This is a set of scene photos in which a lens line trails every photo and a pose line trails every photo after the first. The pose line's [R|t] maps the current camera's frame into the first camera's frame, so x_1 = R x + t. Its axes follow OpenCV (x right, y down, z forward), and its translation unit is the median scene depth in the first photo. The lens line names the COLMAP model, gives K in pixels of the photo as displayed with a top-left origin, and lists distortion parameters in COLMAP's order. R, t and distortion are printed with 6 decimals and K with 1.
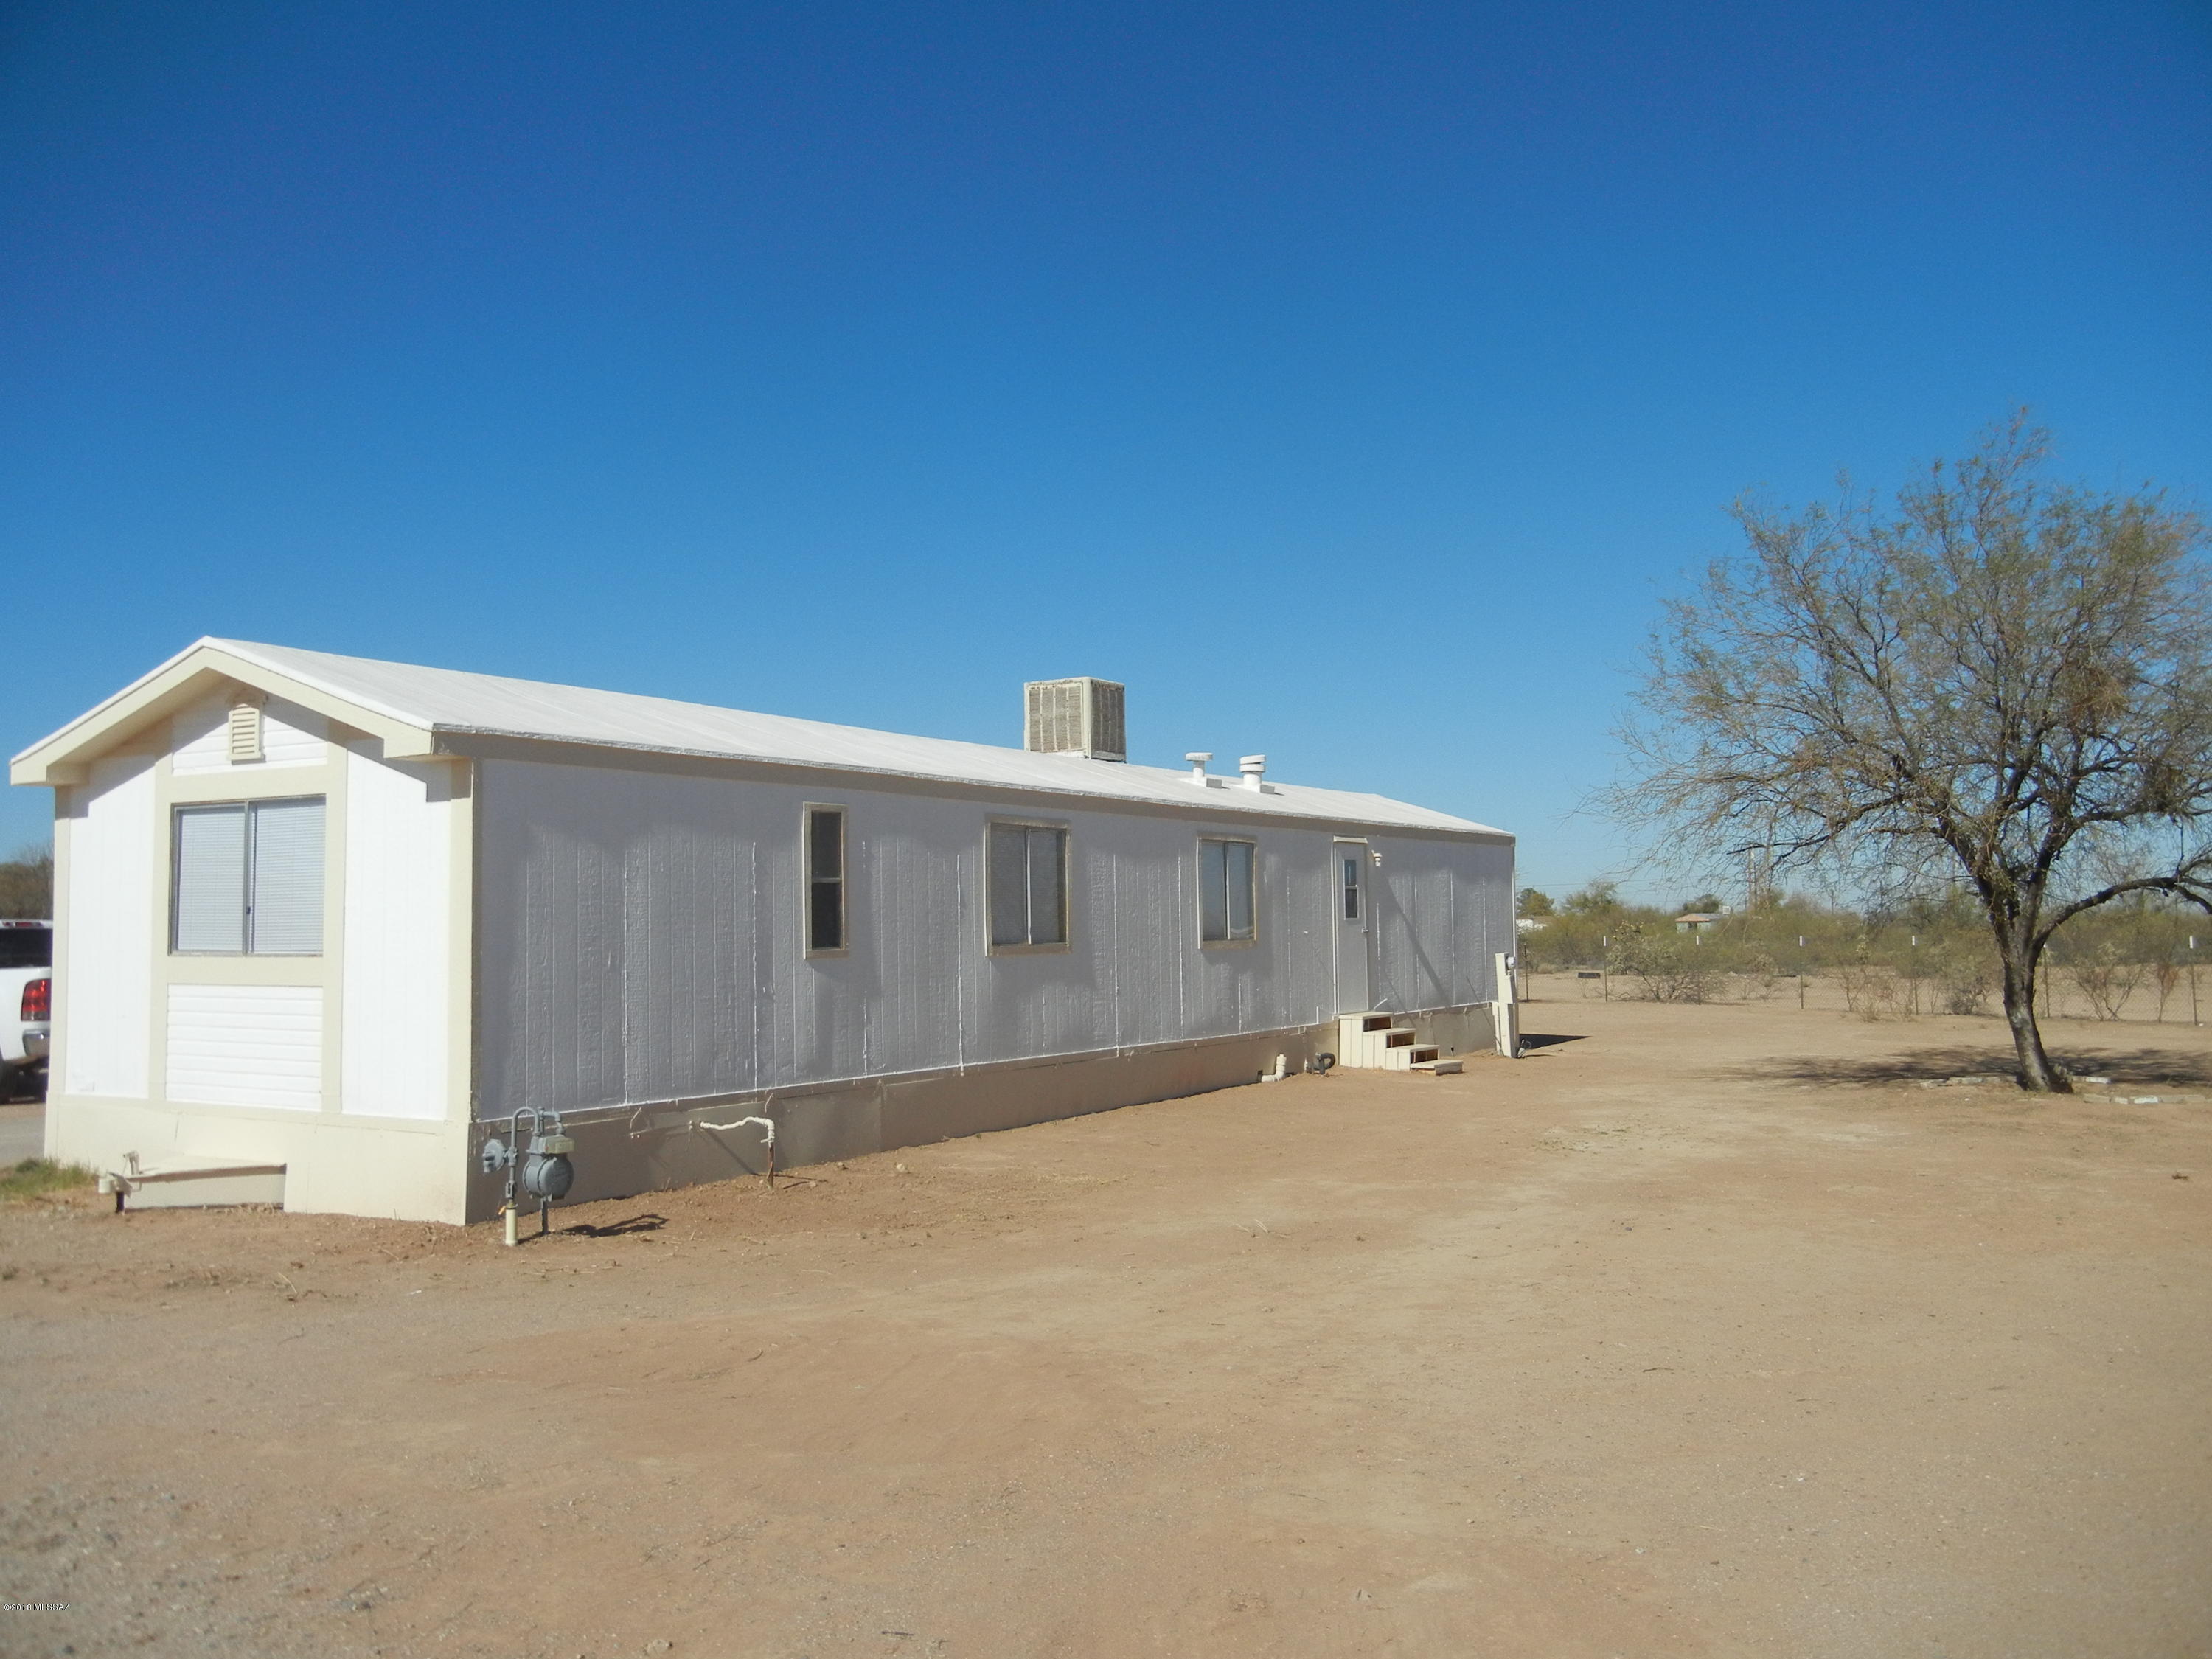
lens RADIAL K [[1928.4, 0, 1104.1], [0, 1928.4, 829.6], [0, 0, 1]] dist [-0.005225, 0.036353]
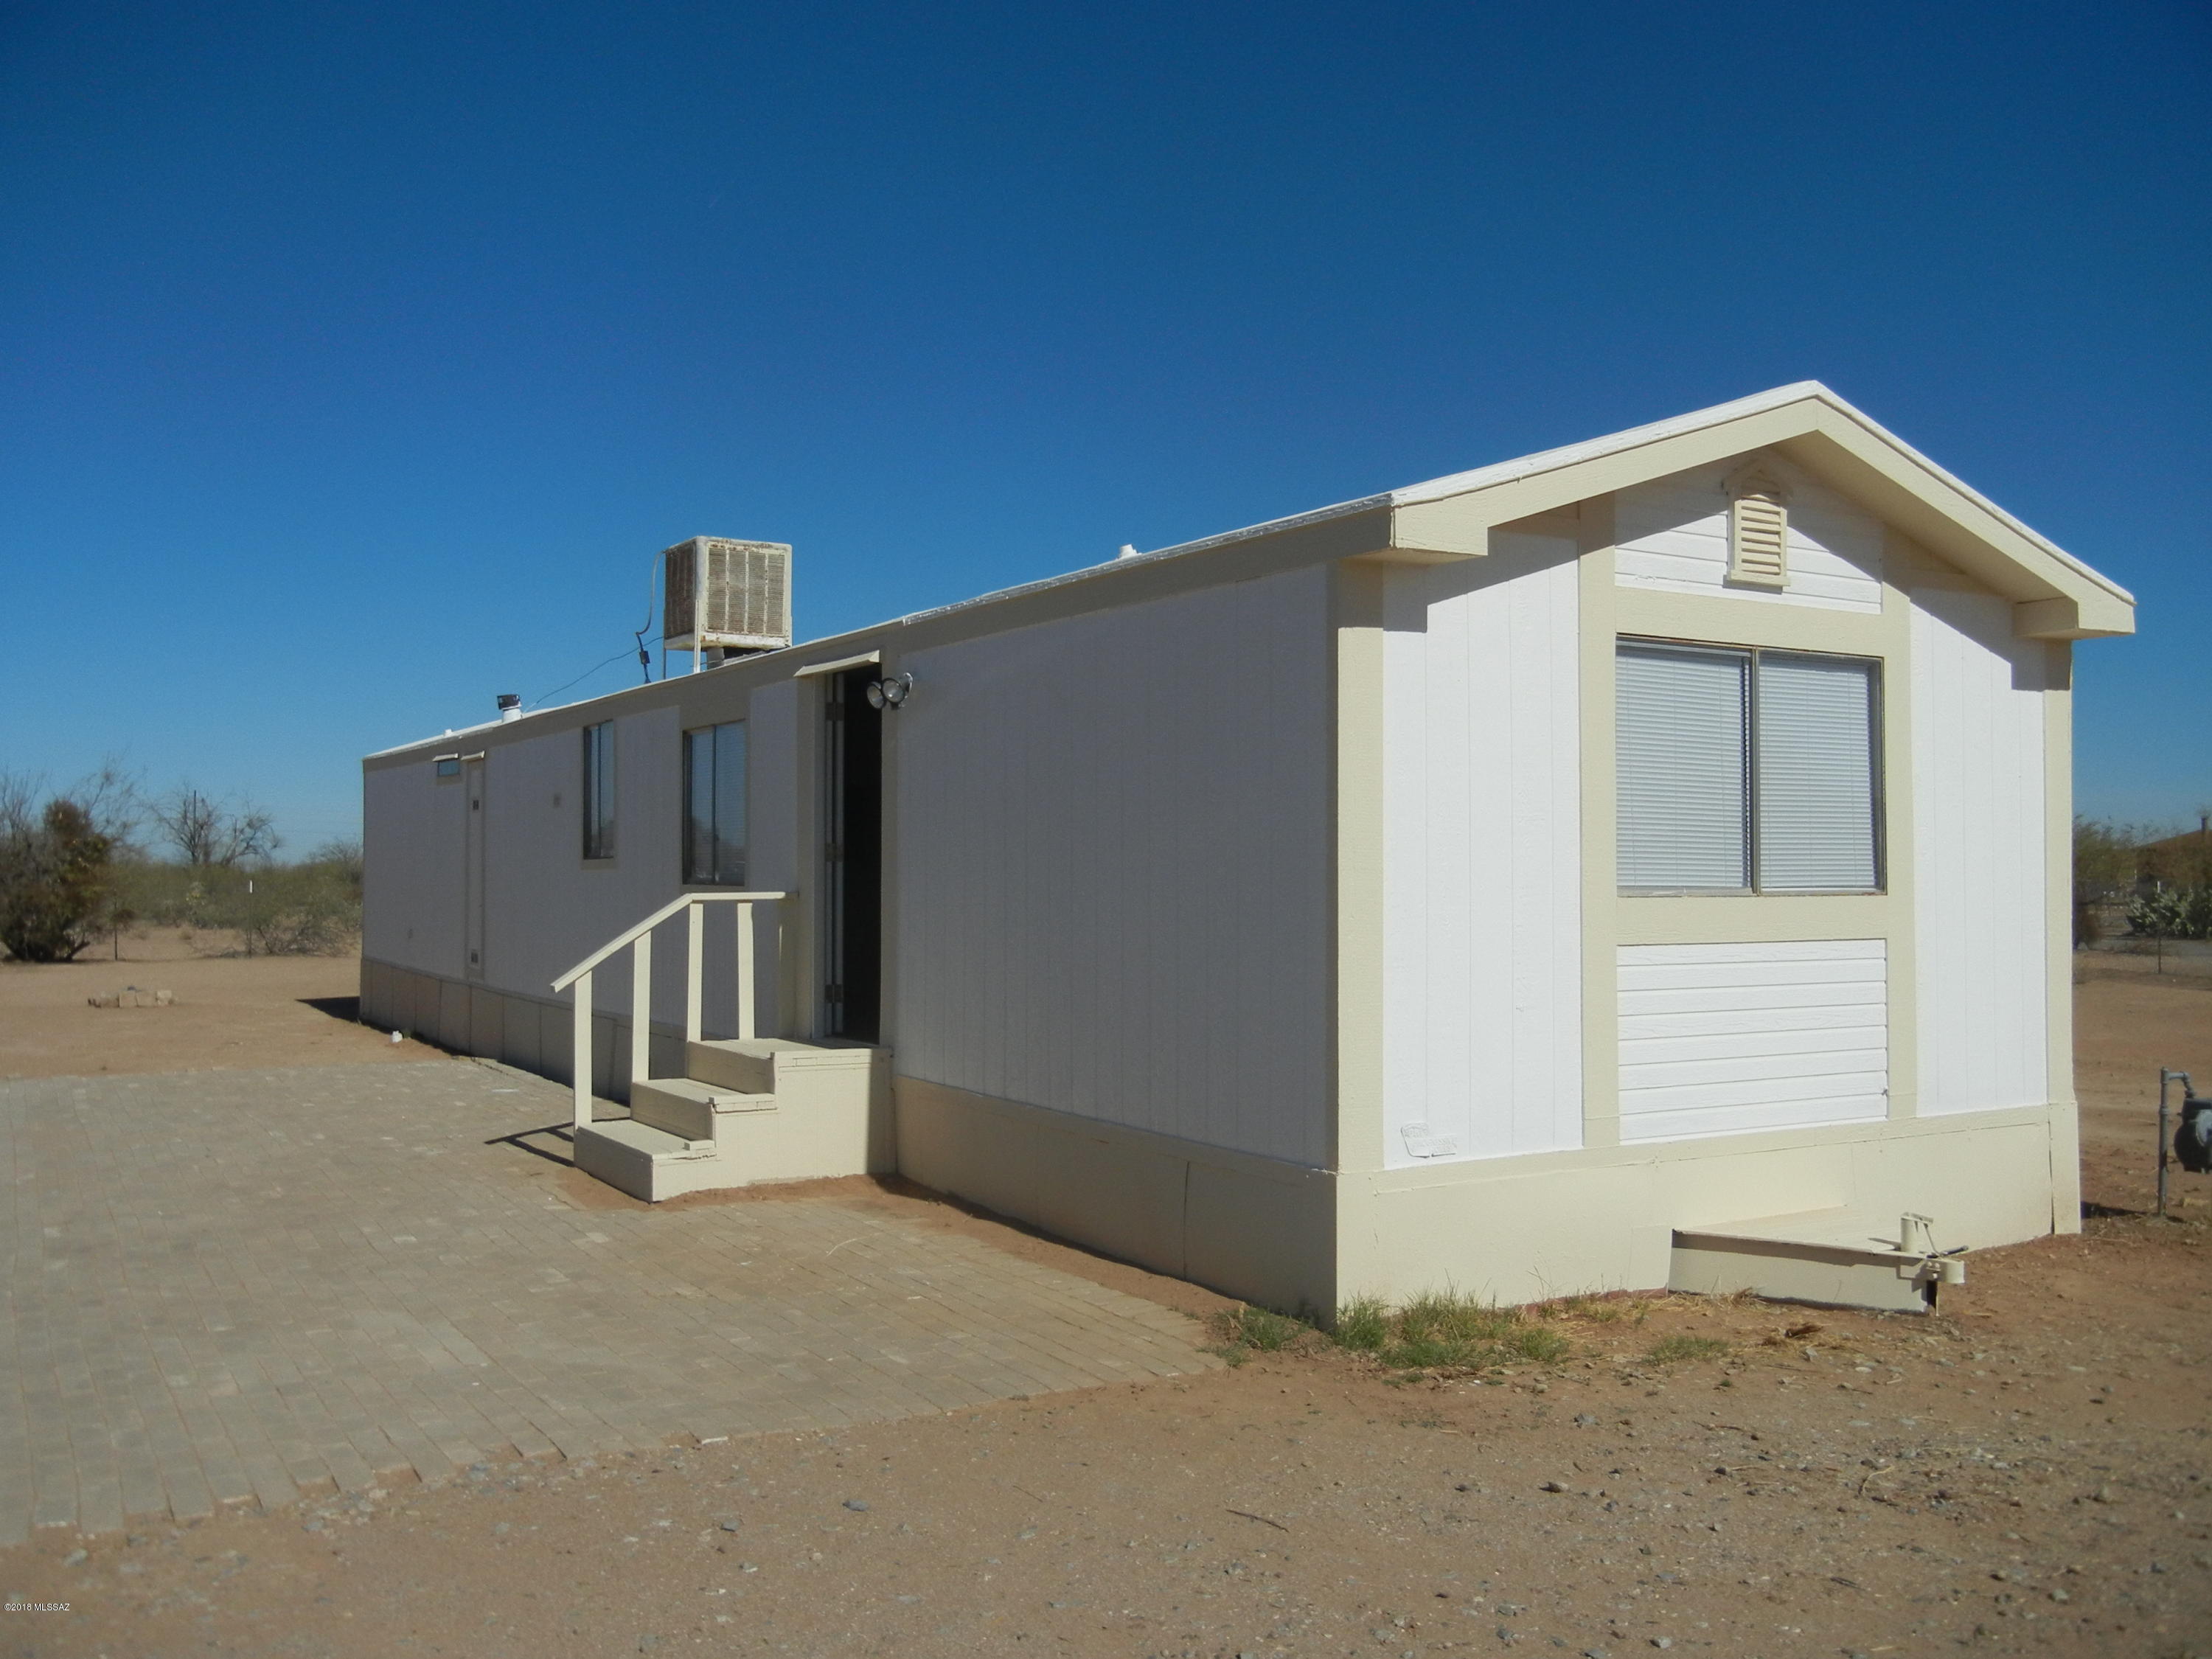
lens RADIAL K [[1928.4, 0, 1105.0], [0, 1928.4, 829.2], [0, 0, 1]] dist [-0.005225, 0.036353]
pose [[0.457576, 0.025793, 0.888796, -1.066882], [-0.048815, 0.998800, -0.003854, 0.054796], [-0.887829, -0.041623, 0.458287, 0.871258]]
